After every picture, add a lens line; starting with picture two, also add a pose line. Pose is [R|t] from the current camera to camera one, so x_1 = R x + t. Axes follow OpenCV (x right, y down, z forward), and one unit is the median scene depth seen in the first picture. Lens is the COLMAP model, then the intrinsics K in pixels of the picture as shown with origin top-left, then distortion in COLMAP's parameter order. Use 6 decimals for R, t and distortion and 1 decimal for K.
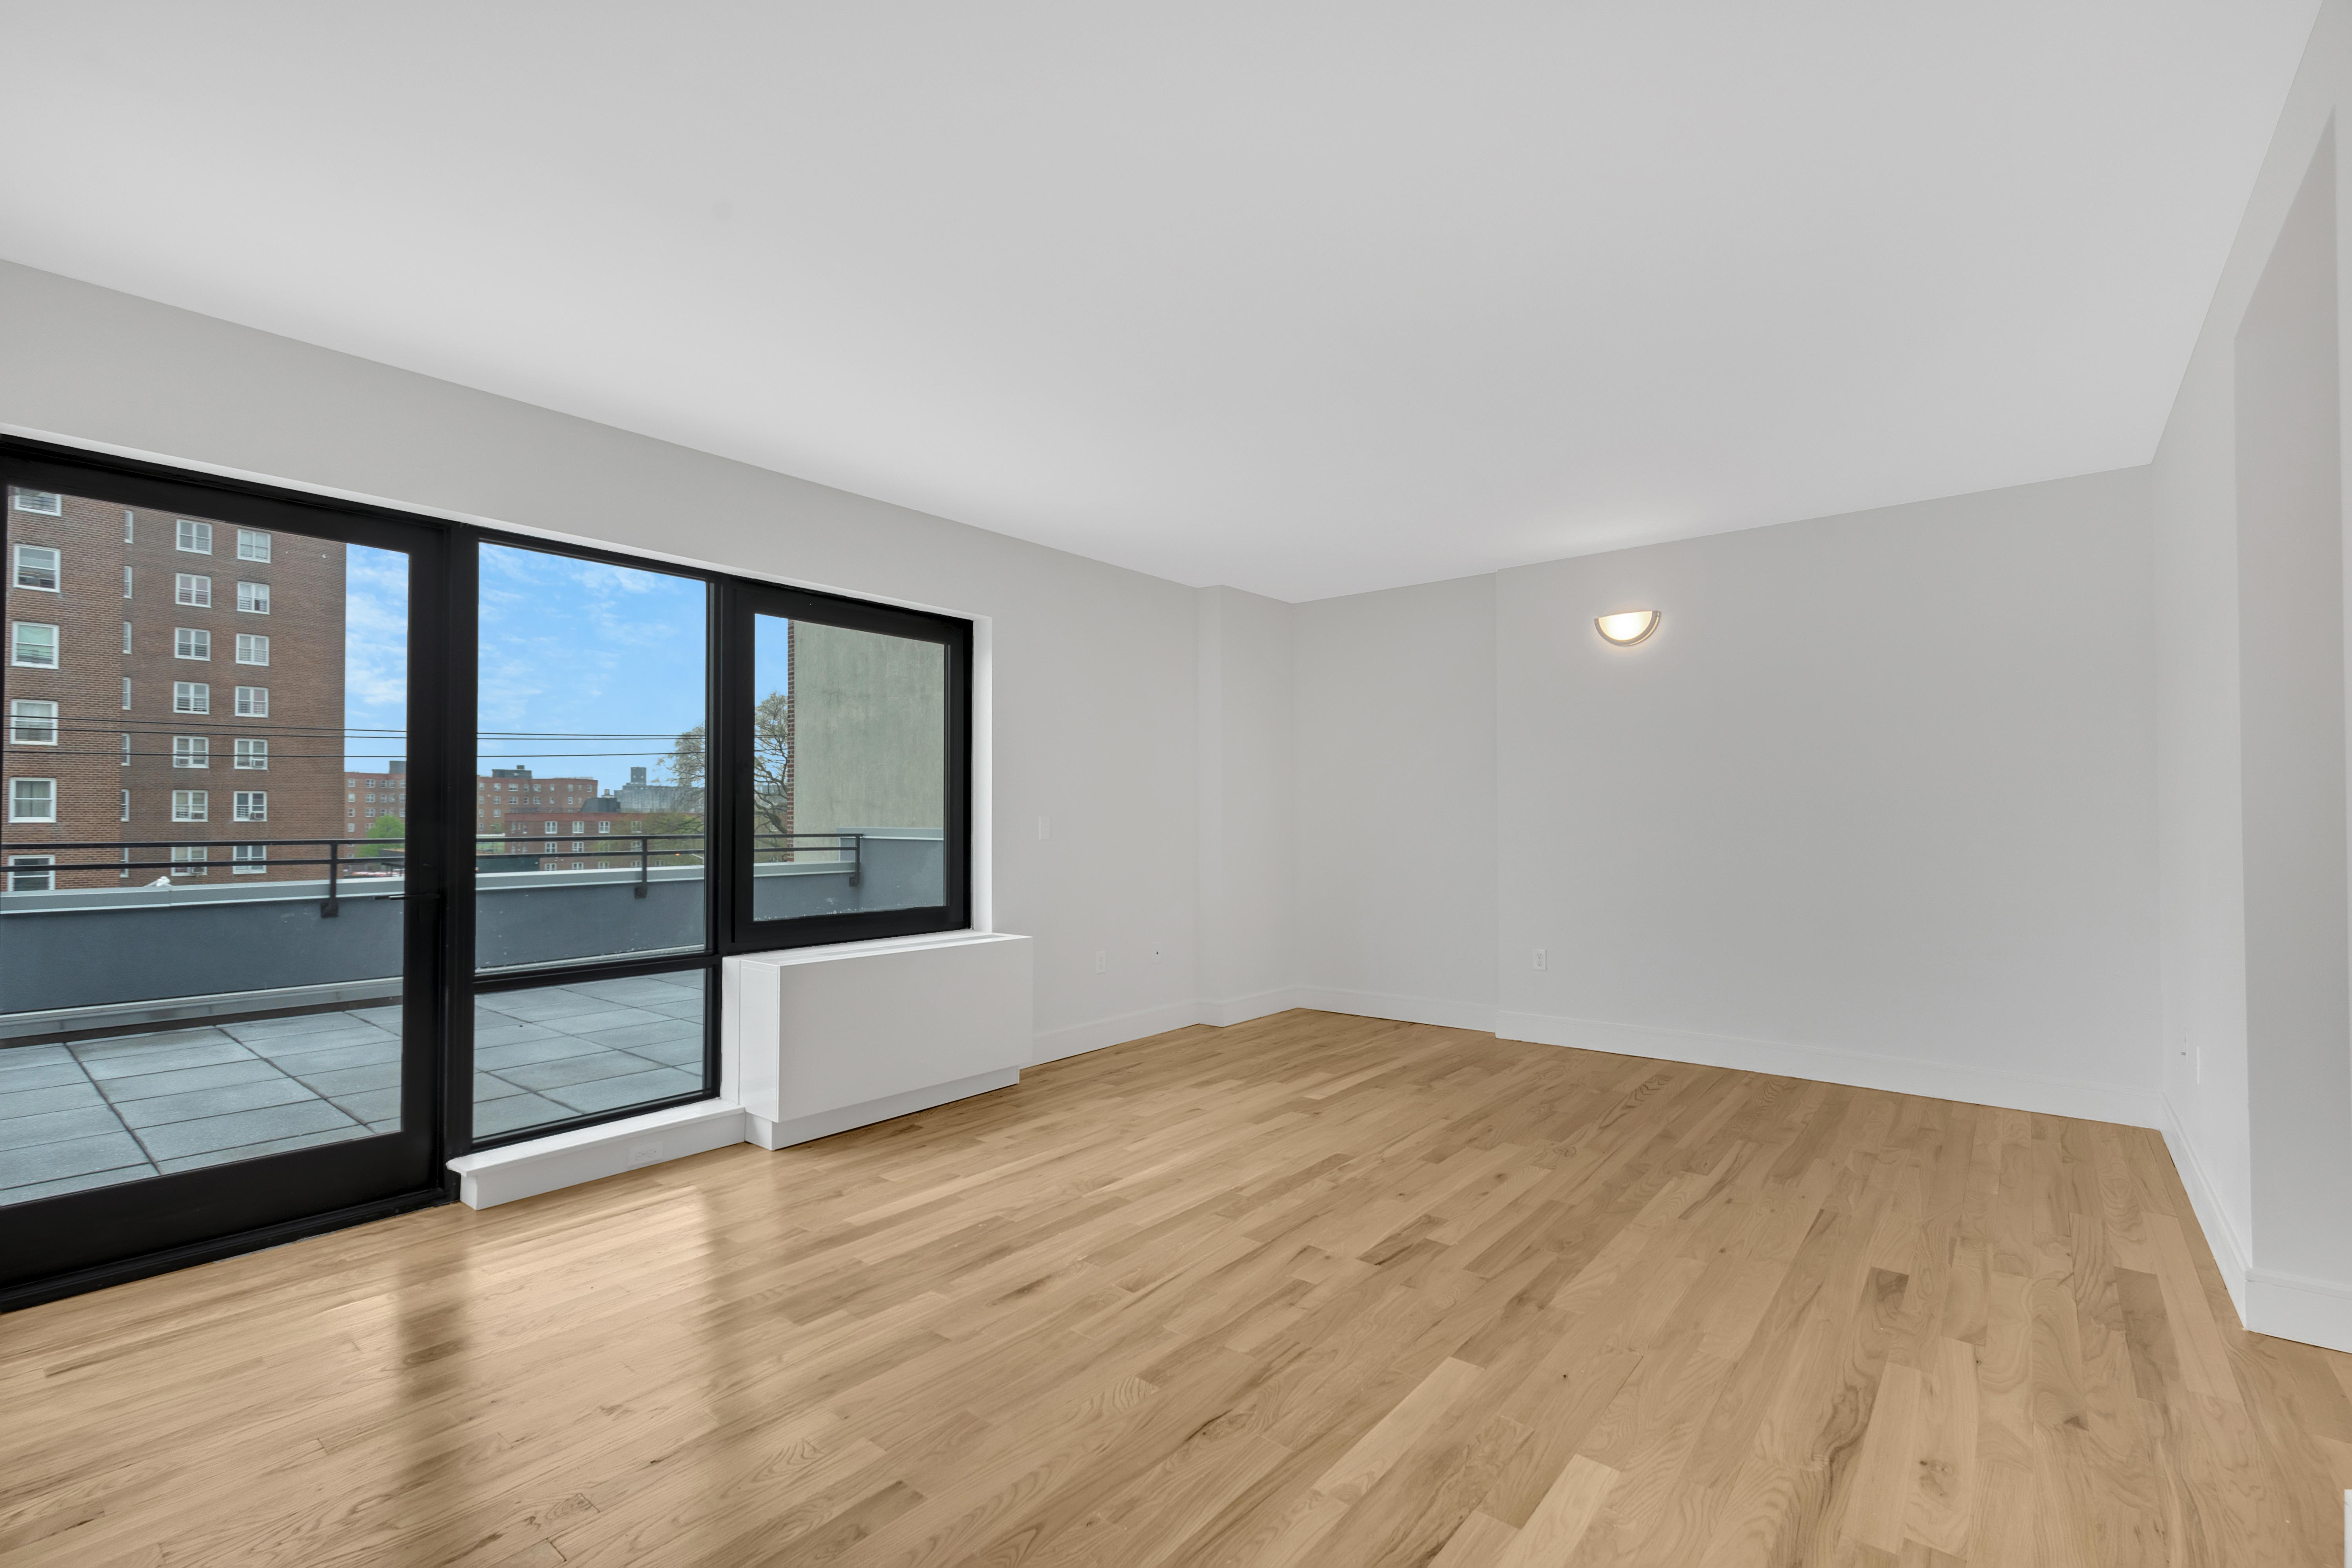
lens RADIAL K [[1132.7, 0, 1159.5], [0, 1132.7, 781.6], [0, 0, 1]] dist [-0.002295, 0.000112]
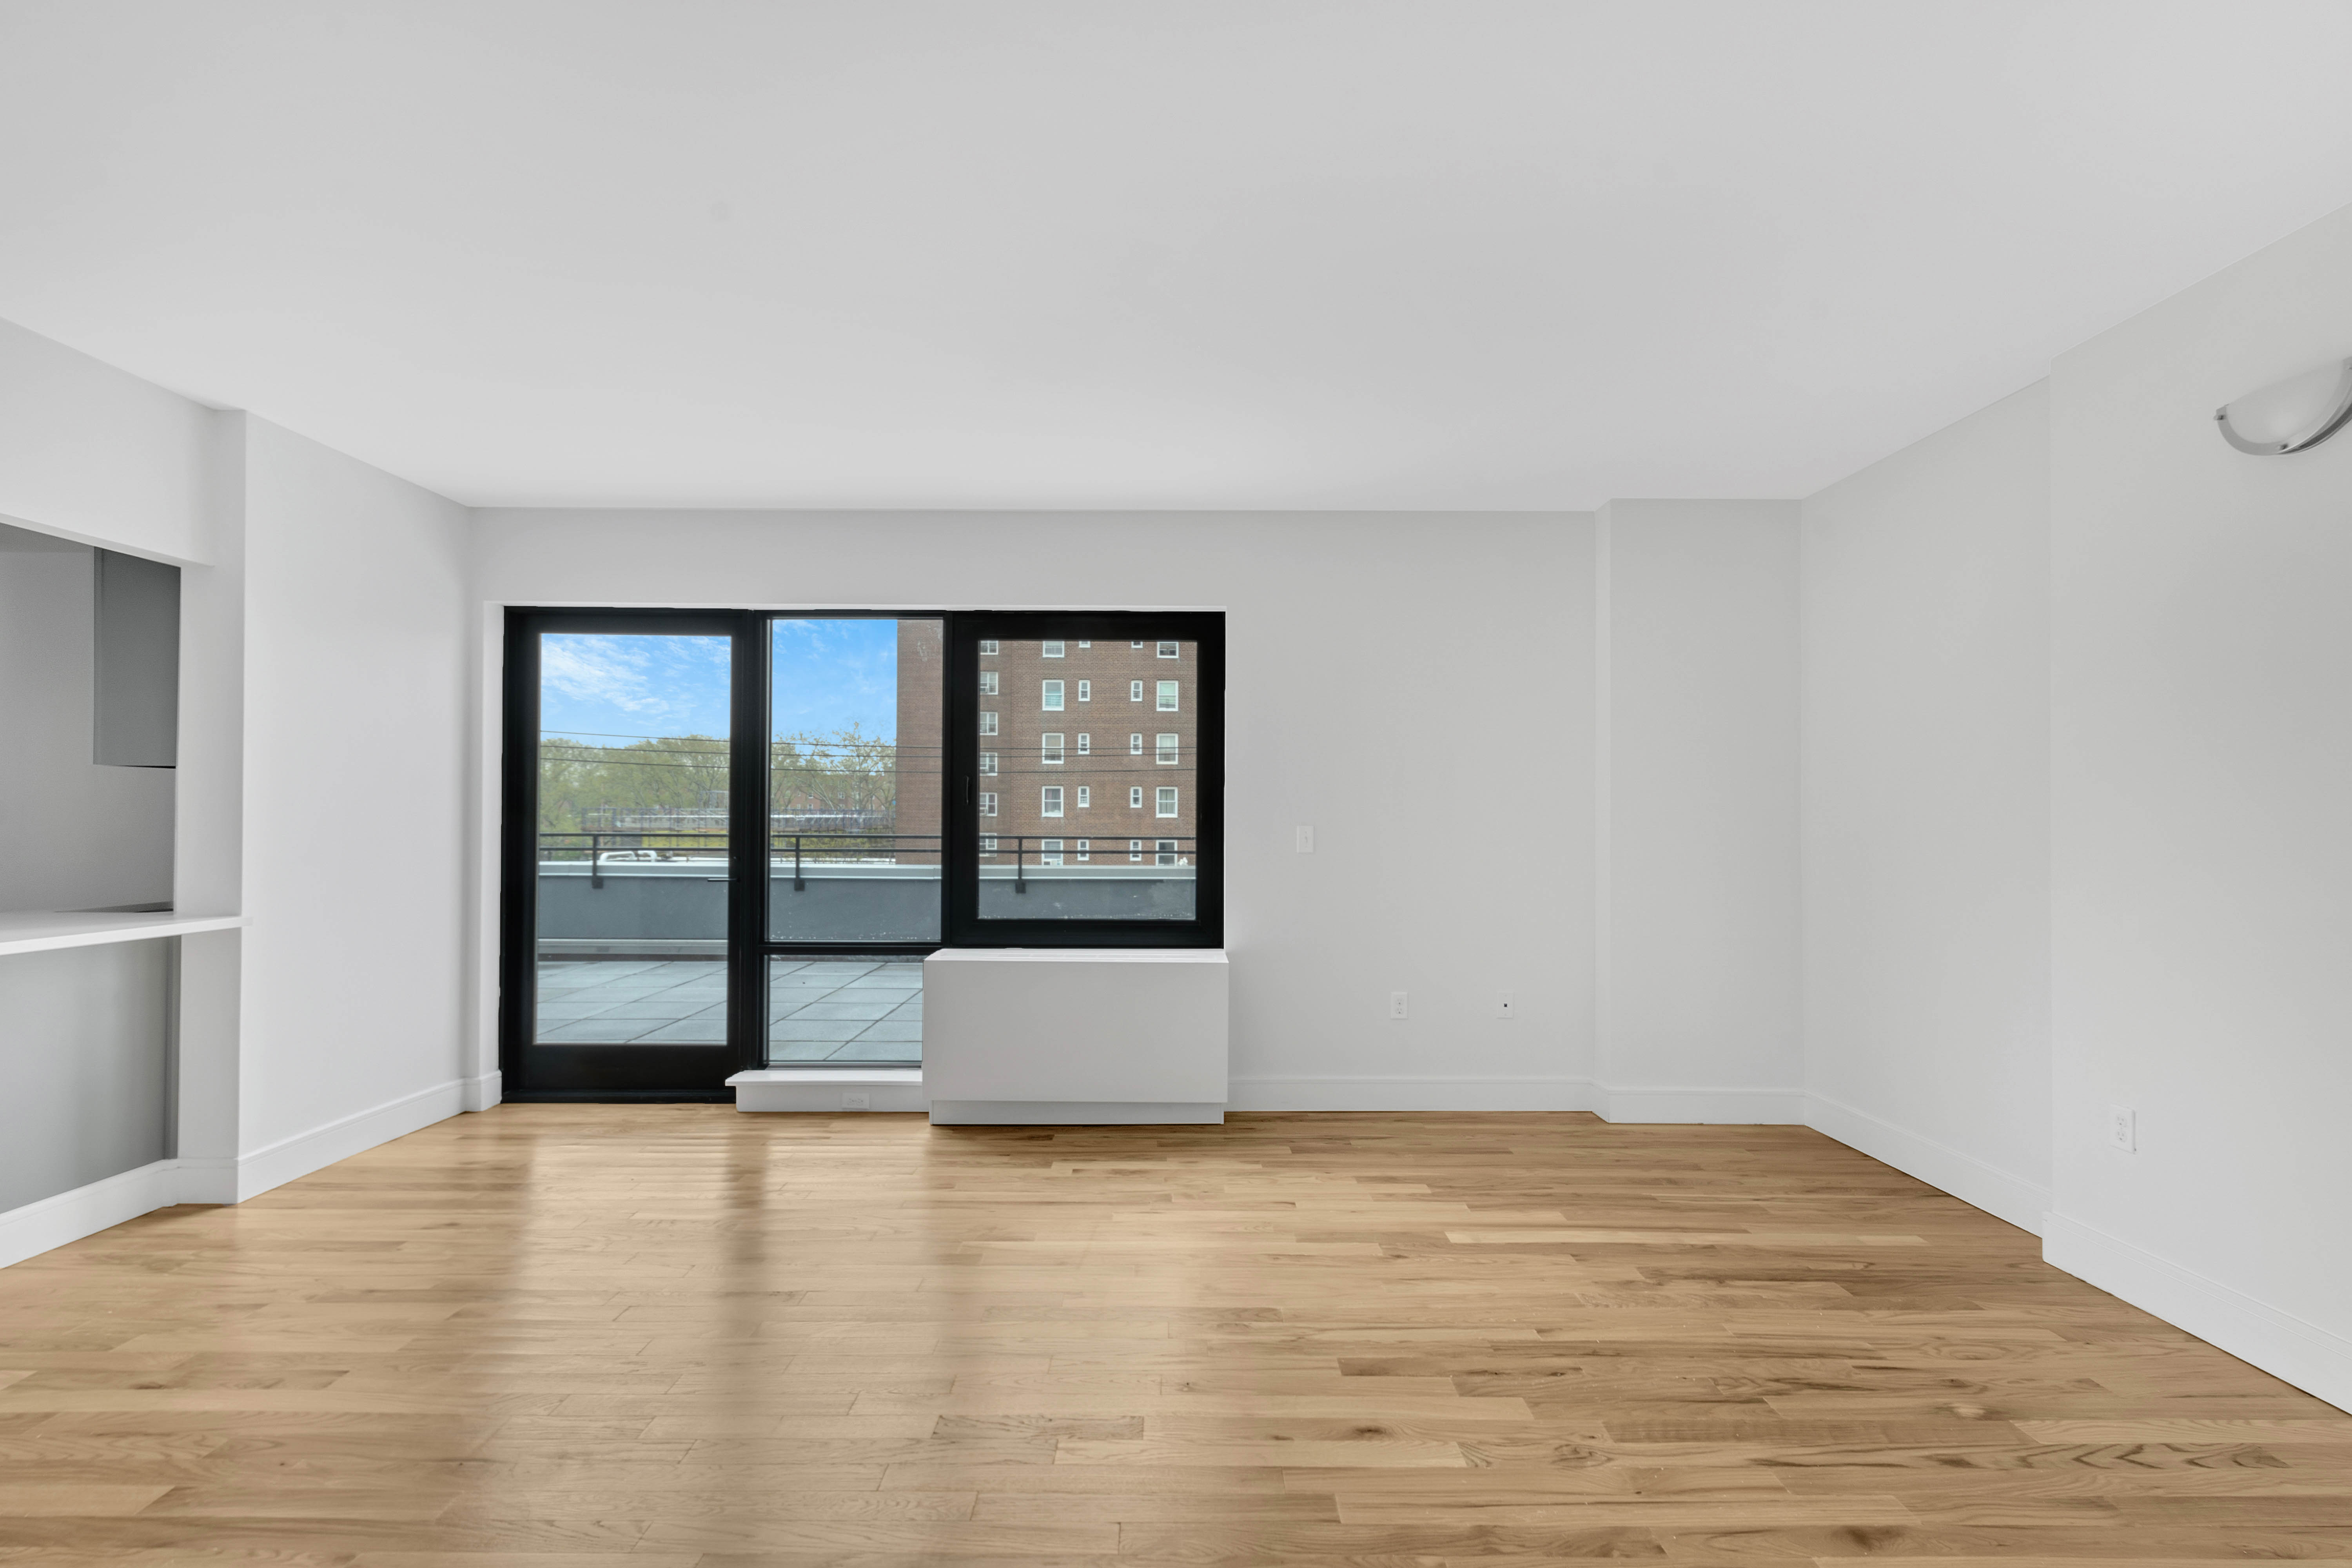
lens RADIAL K [[1132.7, 0, 1172.2], [0, 1132.7, 803.2], [0, 0, 1]] dist [-0.002295, 0.000112]
pose [[0.593492, -0.002688, -0.804836, 0.634338], [0.019726, 0.999743, 0.011207, 0.002154], [0.804598, -0.022528, 0.593392, 0.489999]]
